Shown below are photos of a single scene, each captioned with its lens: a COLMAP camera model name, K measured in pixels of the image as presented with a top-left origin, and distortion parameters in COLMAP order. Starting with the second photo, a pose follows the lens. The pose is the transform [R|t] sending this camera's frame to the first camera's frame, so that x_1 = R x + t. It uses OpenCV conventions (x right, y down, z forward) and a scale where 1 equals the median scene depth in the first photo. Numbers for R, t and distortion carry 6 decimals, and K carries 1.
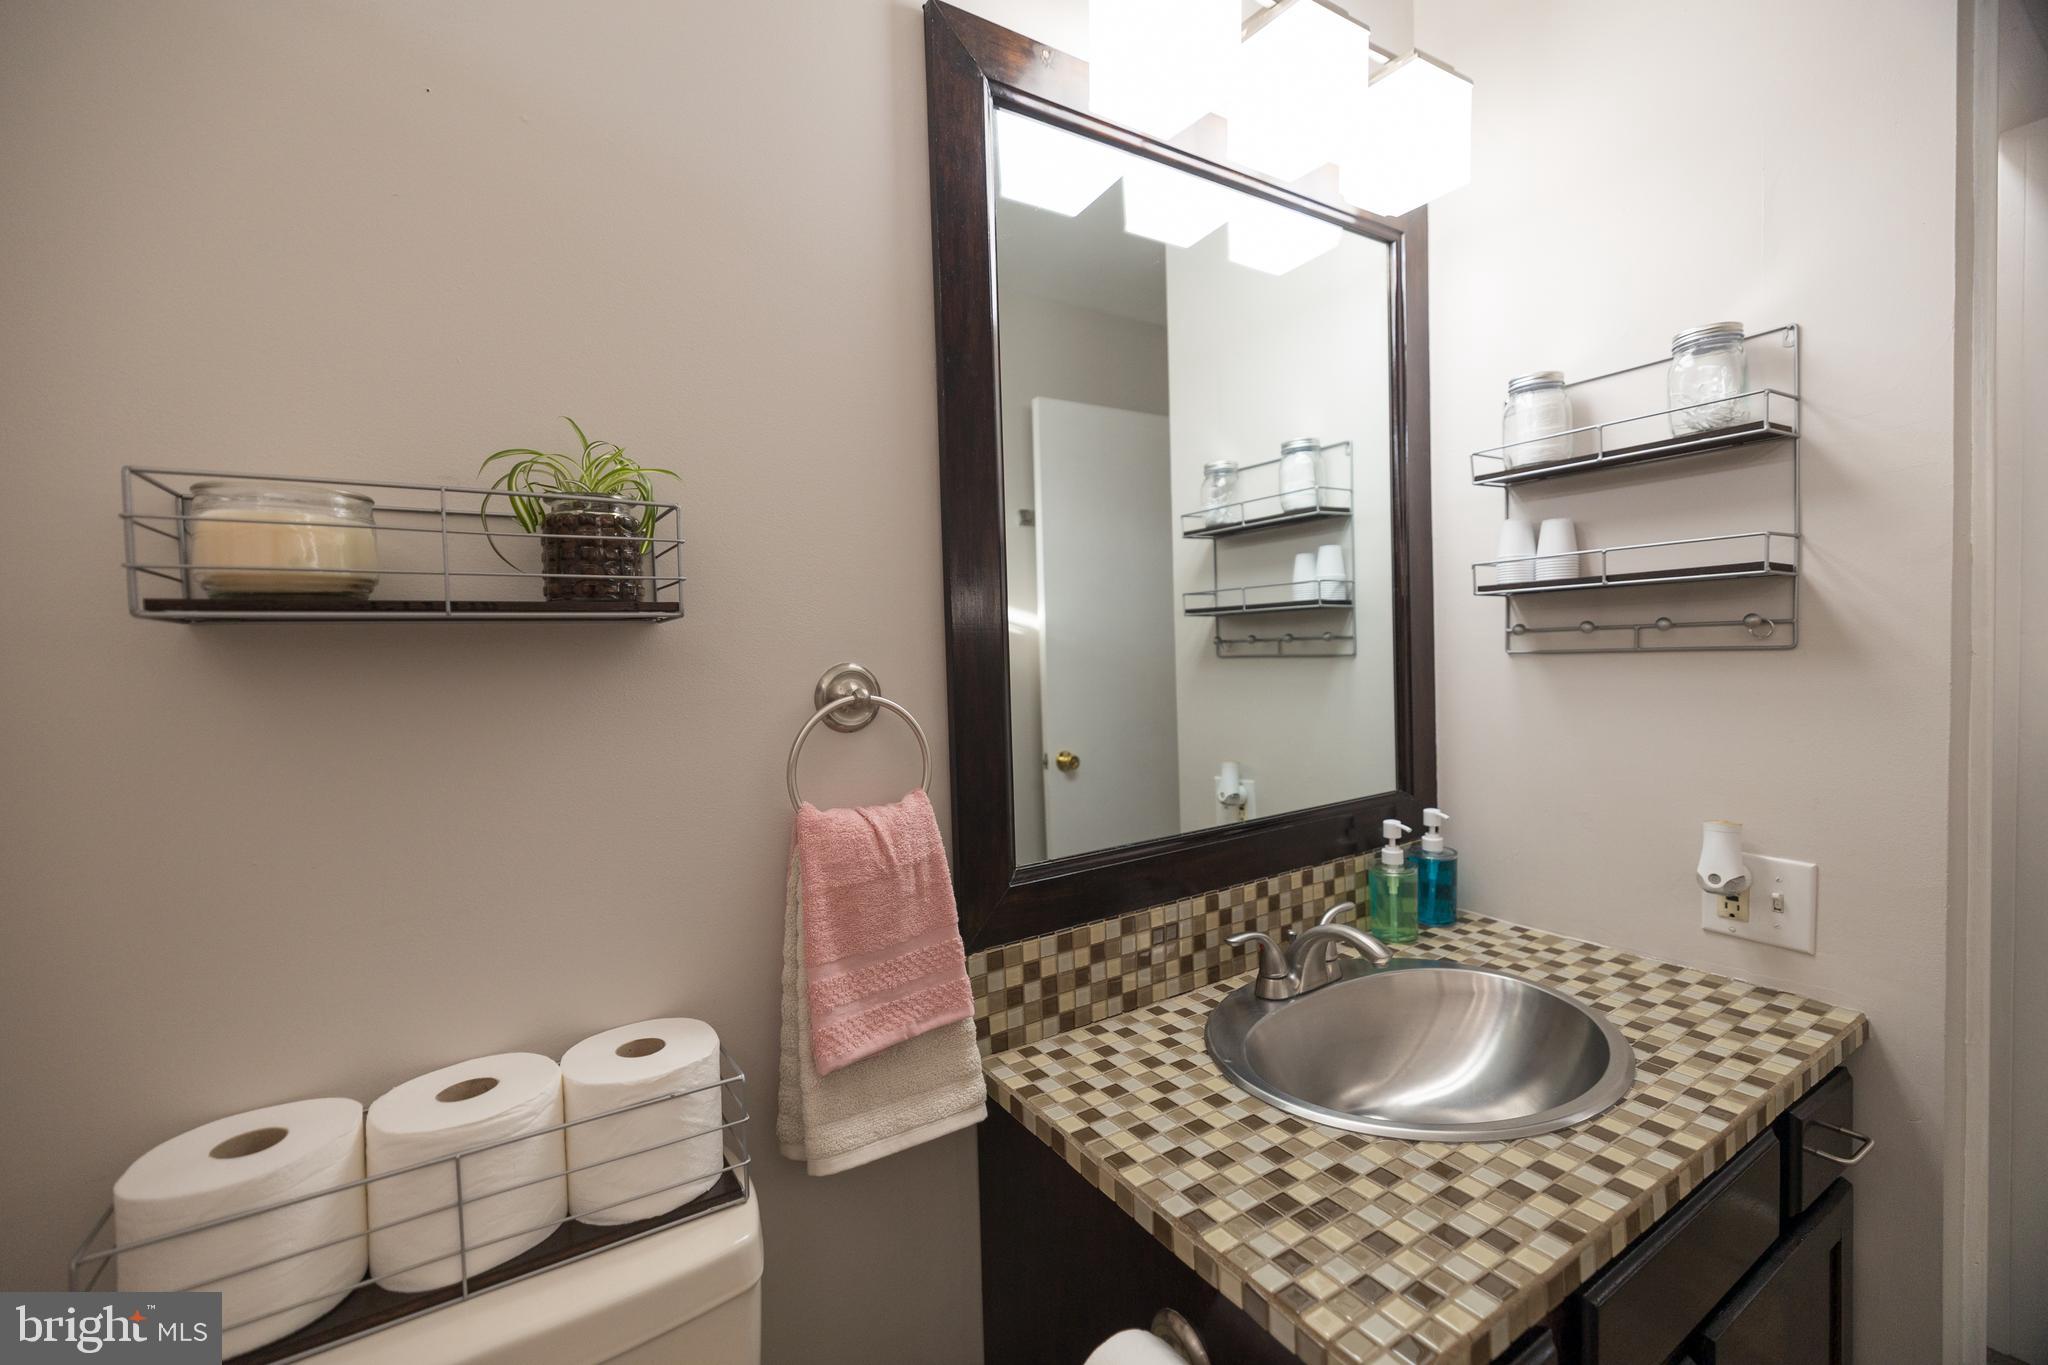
lens RADIAL K [[868.1, 0, 1026.9], [0, 868.1, 686.1], [0, 0, 1]] dist [0.001855, -0.000598]
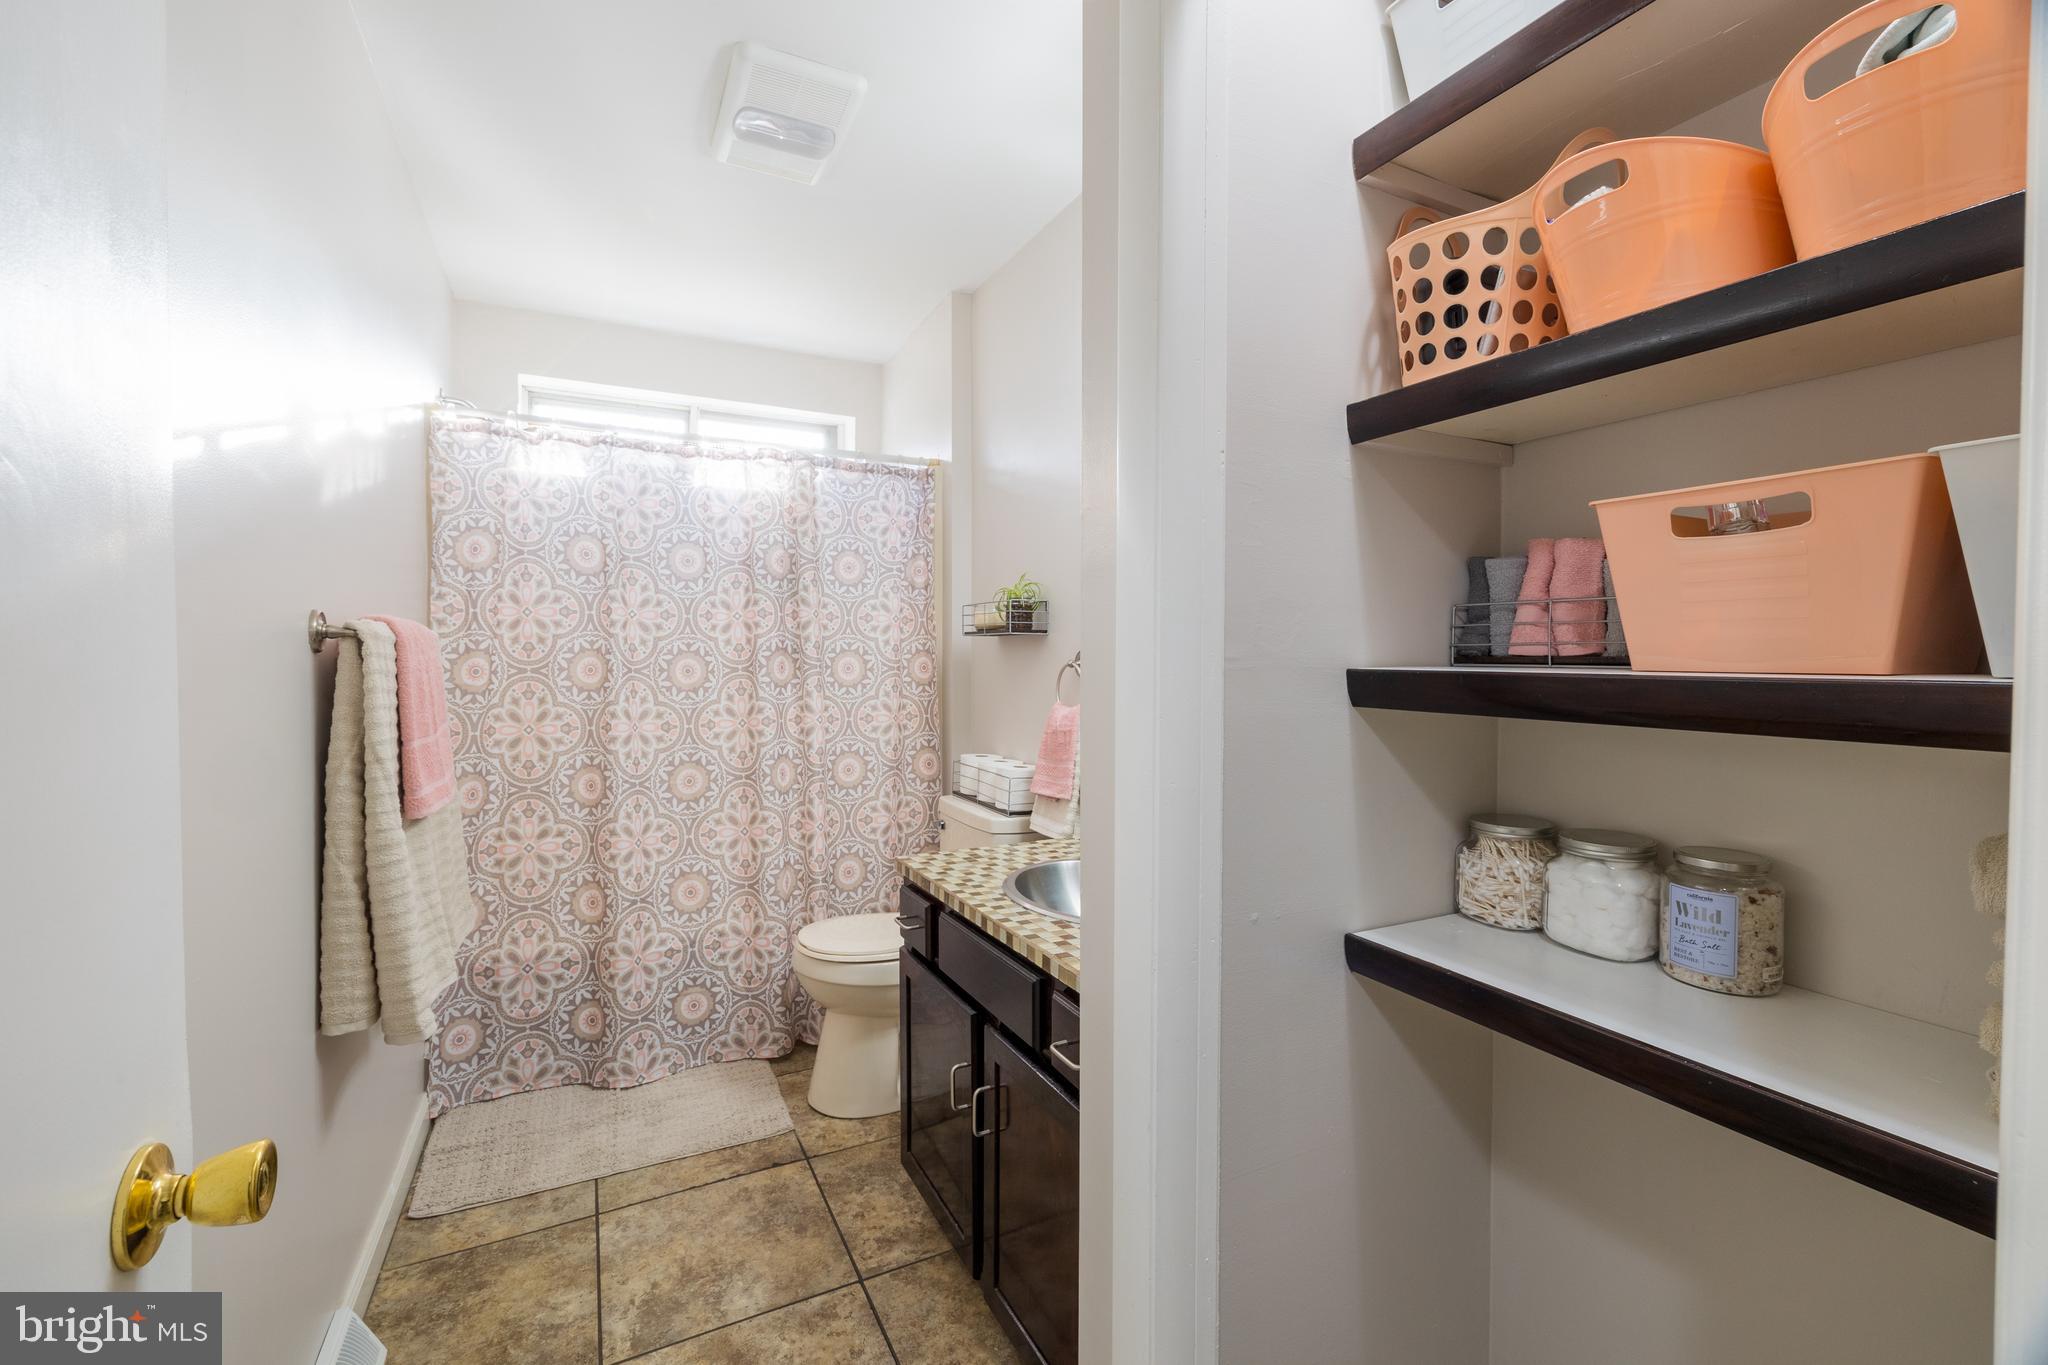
lens RADIAL K [[868.1, 0, 1025.8], [0, 868.1, 673.4], [0, 0, 1]] dist [0.001855, -0.000598]
pose [[-0.106639, 0.045497, -0.993256, 2.502457], [-0.035385, 0.998146, 0.049520, -0.083725], [0.993668, 0.040427, -0.104832, 1.215764]]
